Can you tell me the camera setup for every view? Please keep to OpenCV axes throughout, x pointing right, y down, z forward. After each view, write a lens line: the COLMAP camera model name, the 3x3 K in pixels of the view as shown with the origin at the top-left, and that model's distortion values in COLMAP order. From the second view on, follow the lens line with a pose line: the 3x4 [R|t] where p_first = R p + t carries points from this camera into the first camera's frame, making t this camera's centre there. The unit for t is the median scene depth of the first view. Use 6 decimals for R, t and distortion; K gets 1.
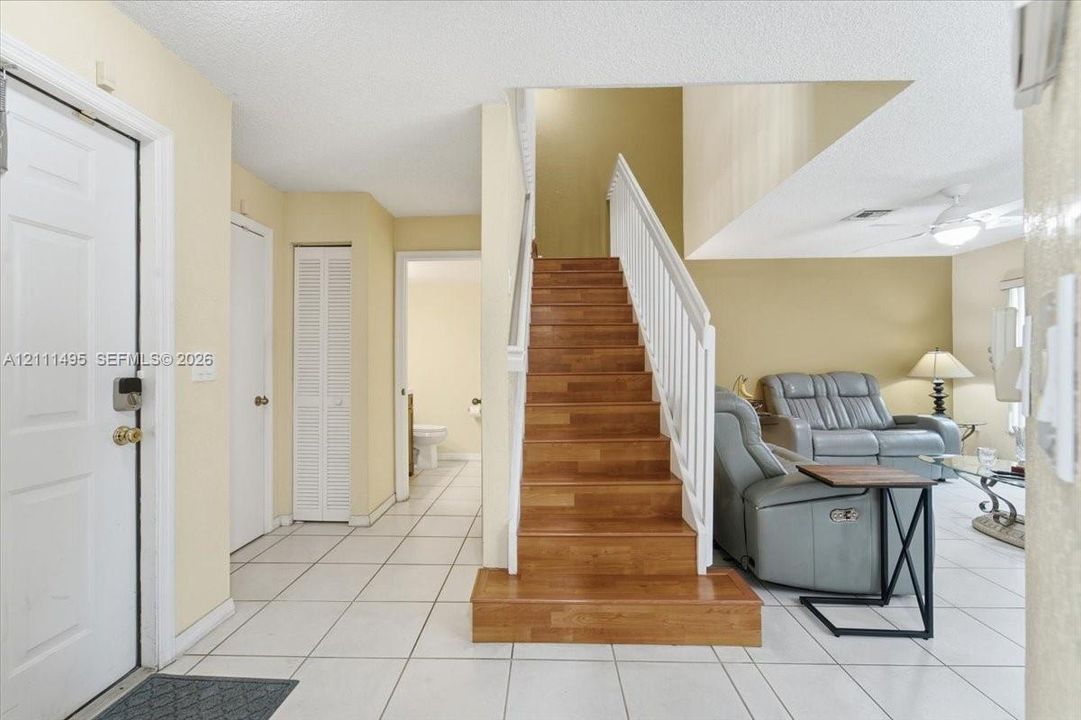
lens RADIAL K [[446.4, 0, 540.5], [0, 446.4, 360.0], [0, 0, 1]] dist [0.000815, 0.000299]
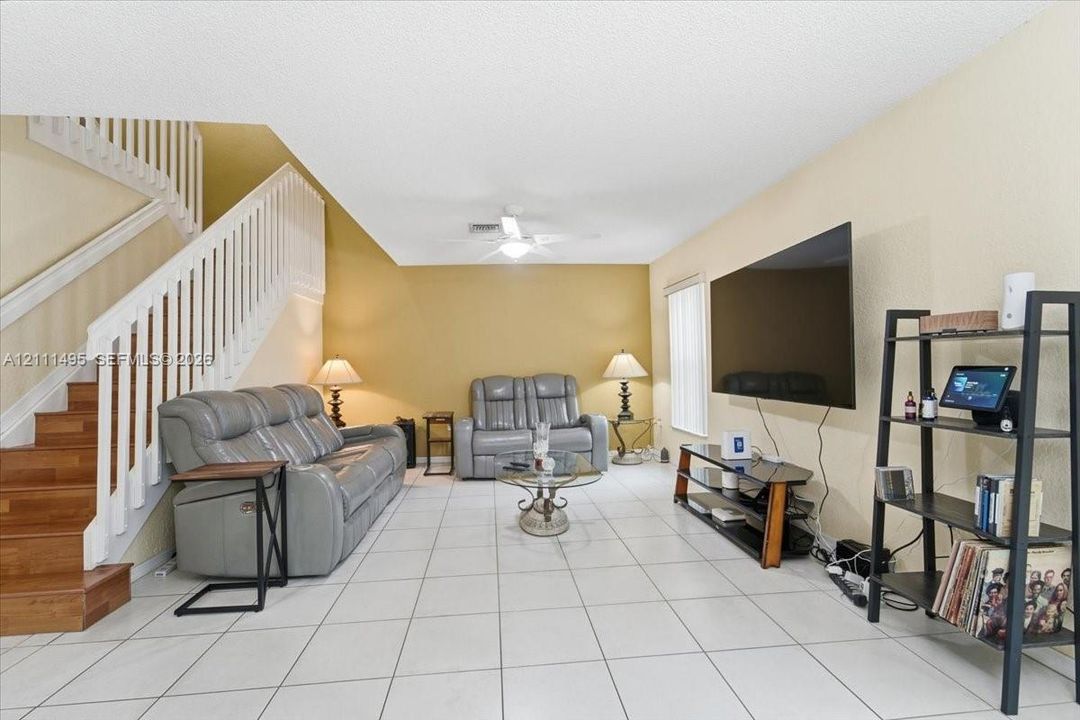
lens RADIAL K [[478.5, 0, 540.0], [0, 478.5, 360.0], [0, 0, 1]] dist [-0.001835, 0.000297]
pose [[0.992205, -0.015089, 0.123699, 1.087939], [0.016513, 0.999809, -0.010490, 0.011728], [-0.123517, 0.012451, 0.992264, -0.217695]]
